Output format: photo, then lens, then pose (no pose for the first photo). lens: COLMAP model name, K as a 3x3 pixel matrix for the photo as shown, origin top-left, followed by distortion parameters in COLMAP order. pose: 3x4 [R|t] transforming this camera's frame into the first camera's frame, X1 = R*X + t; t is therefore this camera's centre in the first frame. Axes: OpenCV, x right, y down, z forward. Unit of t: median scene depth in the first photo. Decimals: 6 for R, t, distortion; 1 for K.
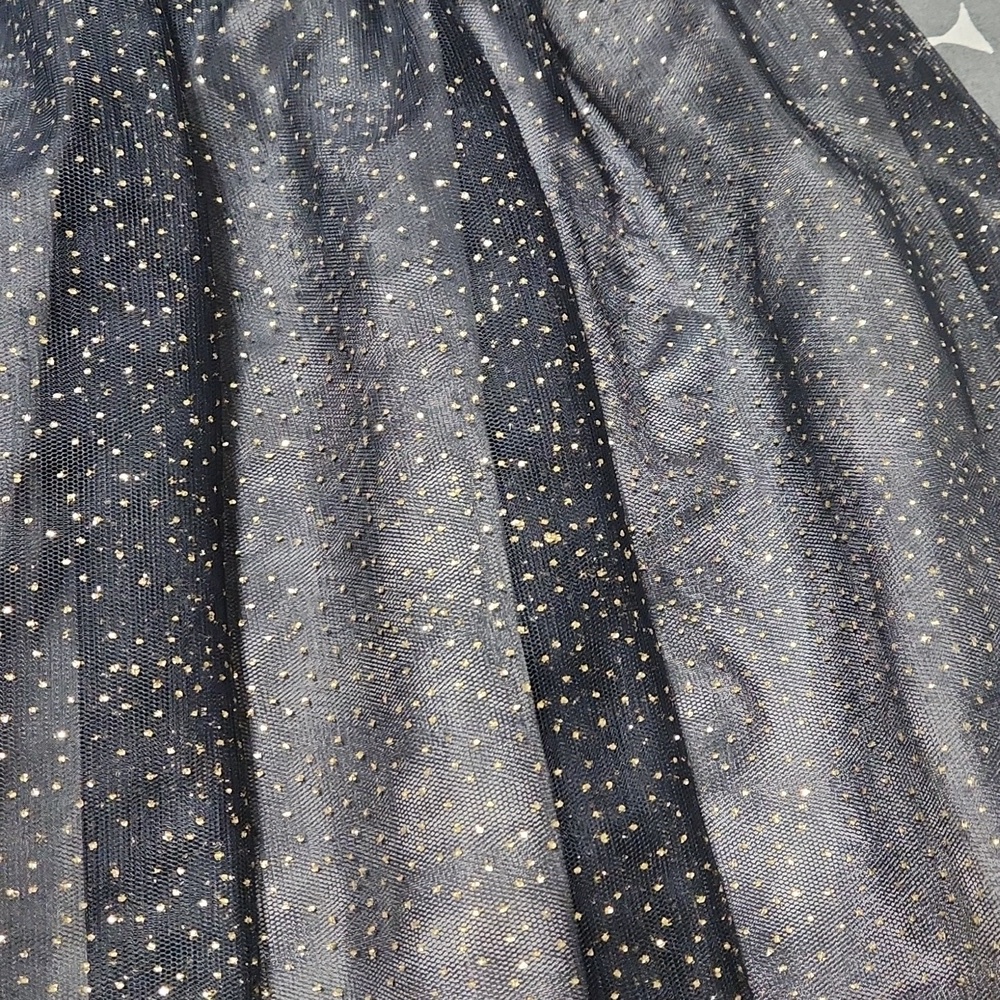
lens RADIAL K [[1515.0, 0, 508.9], [0, 1515.0, 500.8], [0, 0, 1]] dist [0.013531, 0.000000]
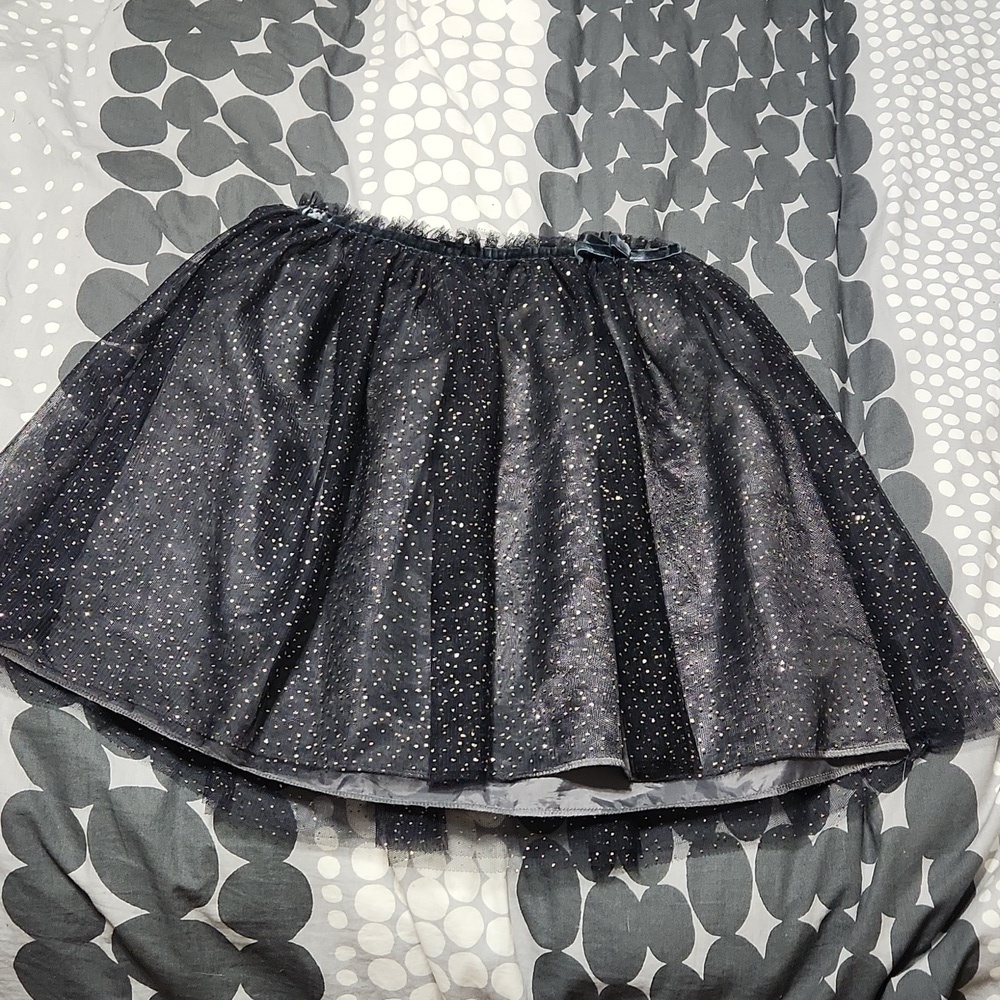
lens RADIAL K [[1515.0, 0, 497.6], [0, 1515.0, 500.0], [0, 0, 1]] dist [0.013531, 0.000000]
pose [[0.992004, 0.101937, -0.074407, 0.014146], [-0.117853, 0.959138, -0.257224, 0.682633], [0.045146, 0.263937, 0.963483, -1.461455]]
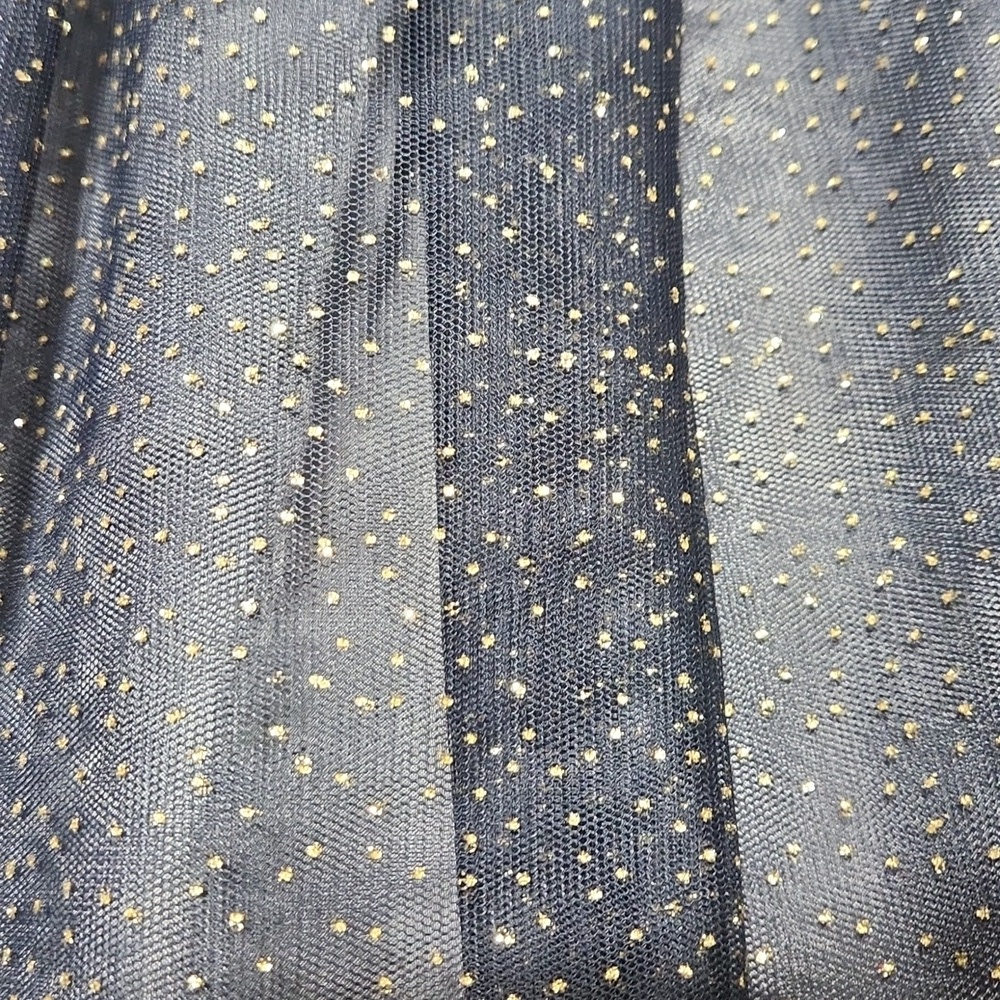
lens RADIAL K [[1515.0, 0, 497.5], [0, 1515.0, 501.1], [0, 0, 1]] dist [0.013531, 0.000000]
pose [[0.997119, 0.071558, -0.025161, -0.228532], [-0.071540, 0.997436, 0.001601, 0.150871], [0.025211, 0.000203, 0.999682, 0.360960]]
